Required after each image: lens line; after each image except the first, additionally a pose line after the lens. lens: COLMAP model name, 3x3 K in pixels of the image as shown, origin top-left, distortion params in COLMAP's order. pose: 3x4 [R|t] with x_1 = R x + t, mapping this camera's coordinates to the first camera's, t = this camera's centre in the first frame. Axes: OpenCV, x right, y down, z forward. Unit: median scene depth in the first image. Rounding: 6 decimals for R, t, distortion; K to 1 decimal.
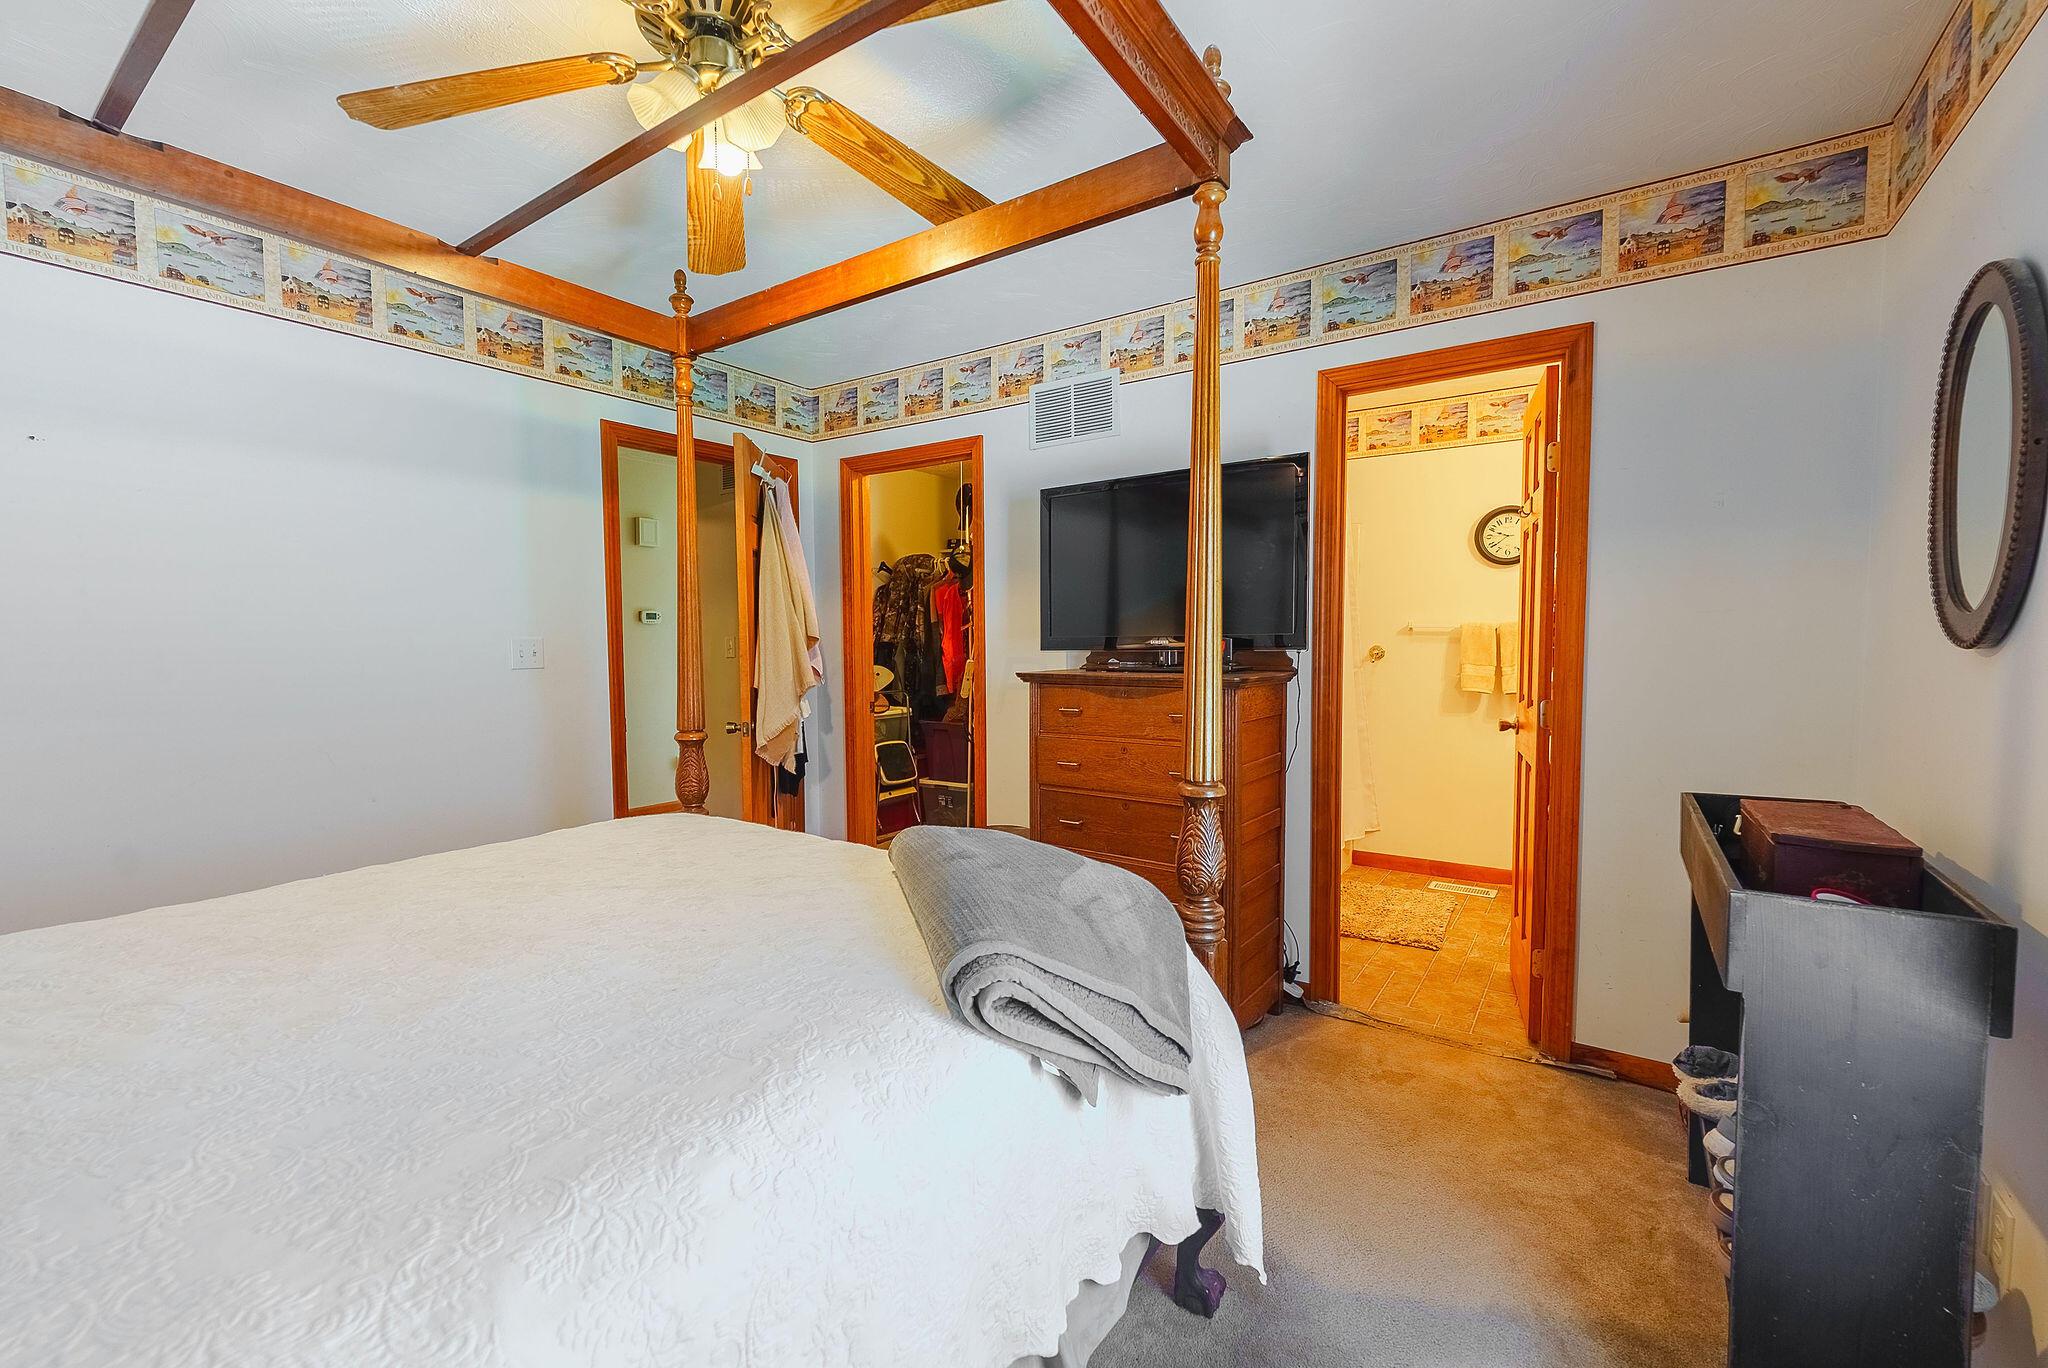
lens RADIAL K [[842.3, 0, 1029.8], [0, 842.3, 678.0], [0, 0, 1]] dist [-0.000559, -0.000986]
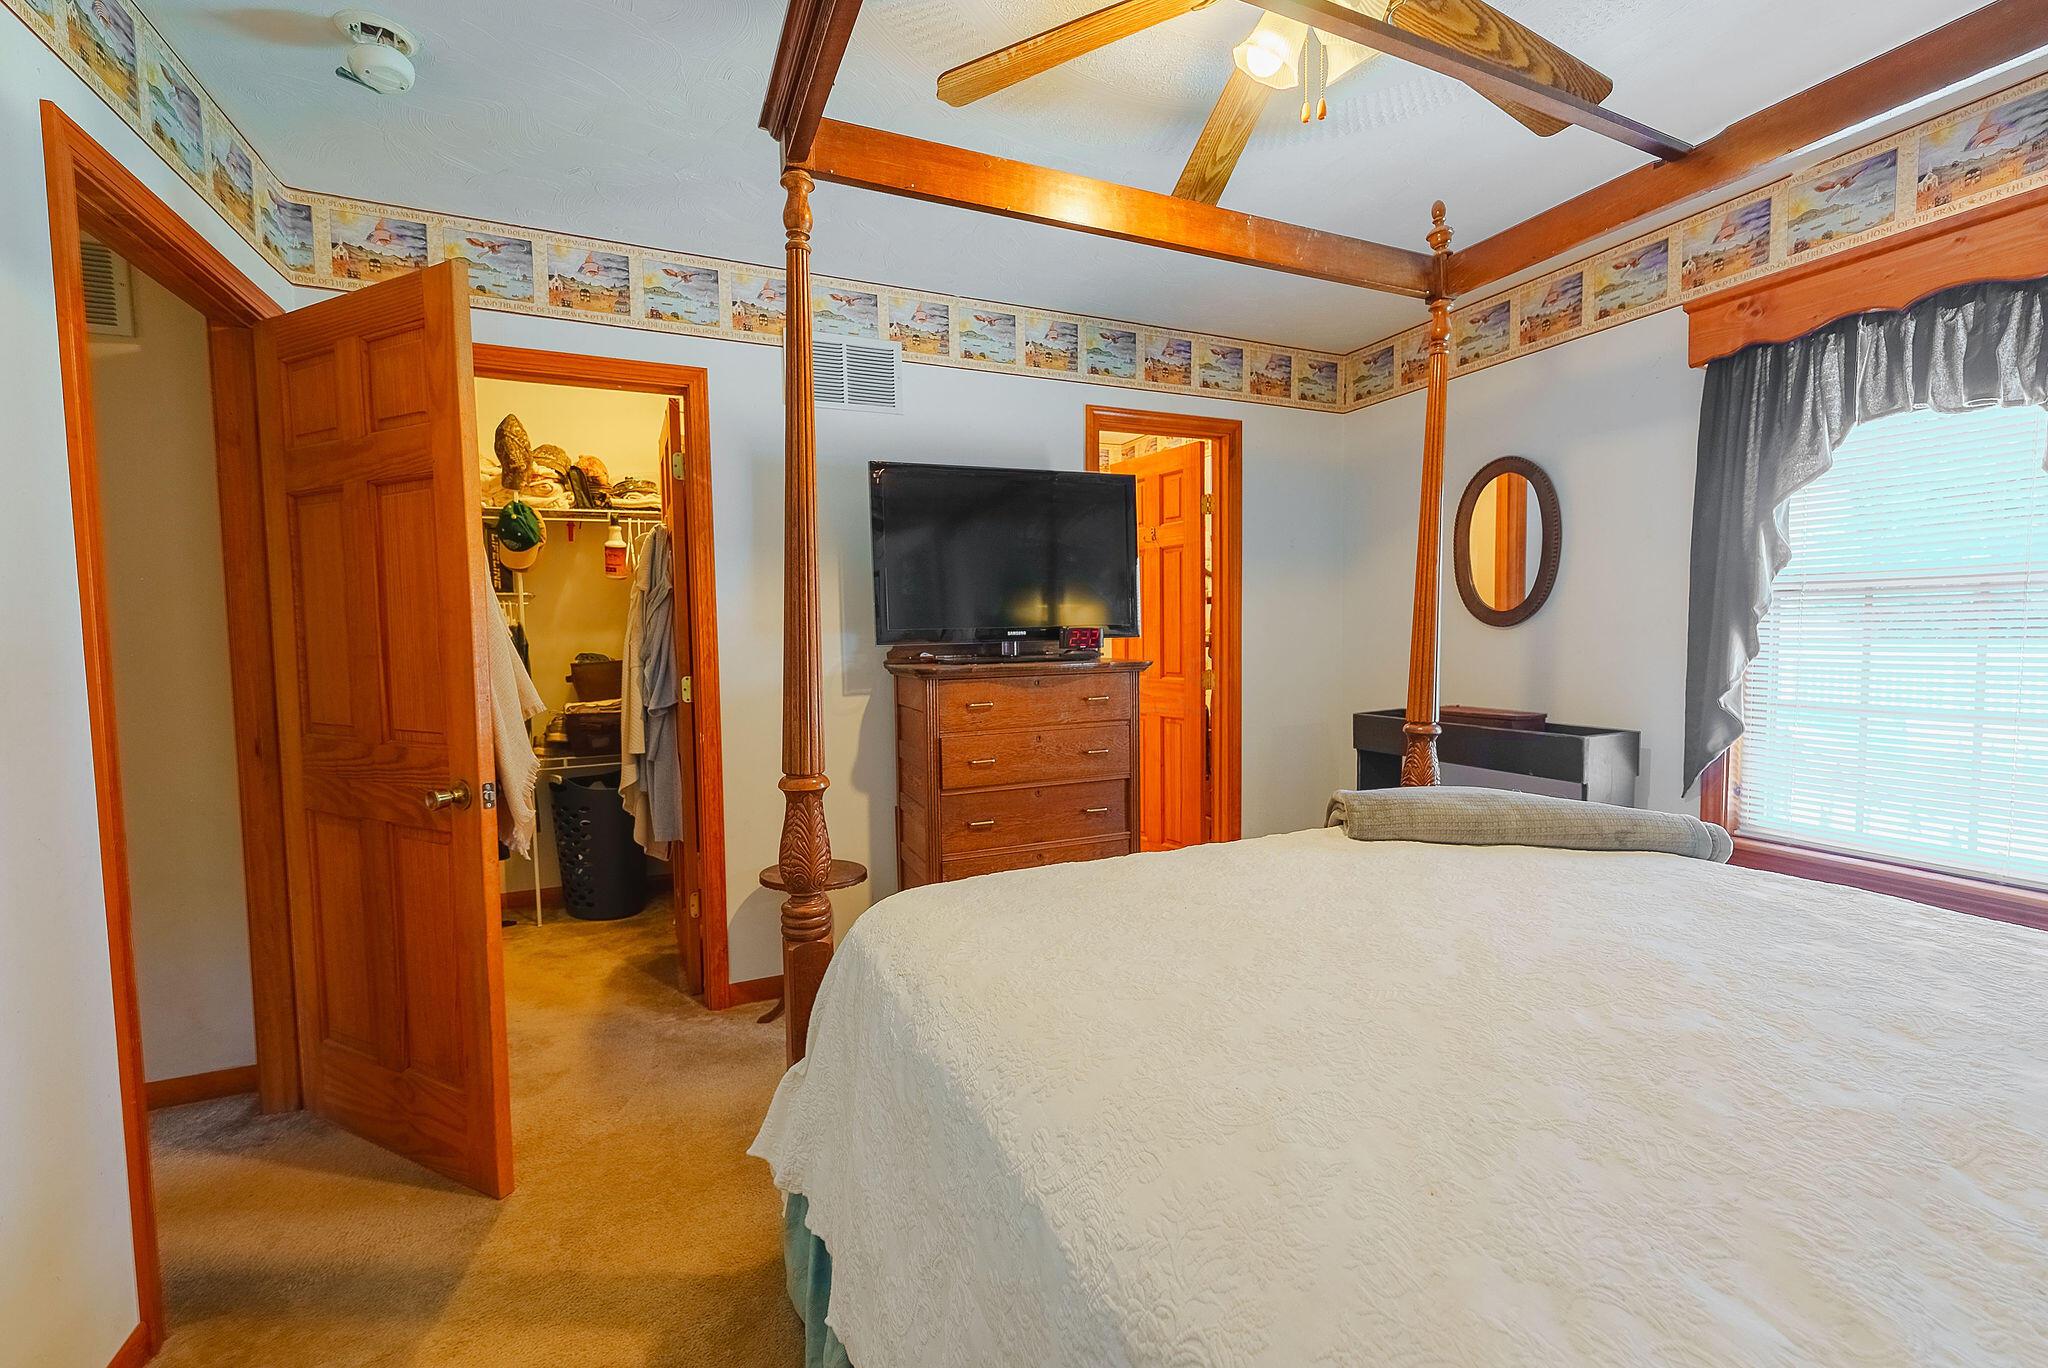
lens RADIAL K [[842.3, 0, 1022.6], [0, 842.3, 686.2], [0, 0, 1]] dist [-0.000559, -0.000986]
pose [[0.523529, -0.054578, 0.850258, -0.646590], [0.057571, 0.997931, 0.028609, -0.006150], [-0.850061, 0.033972, 0.525588, 0.408805]]
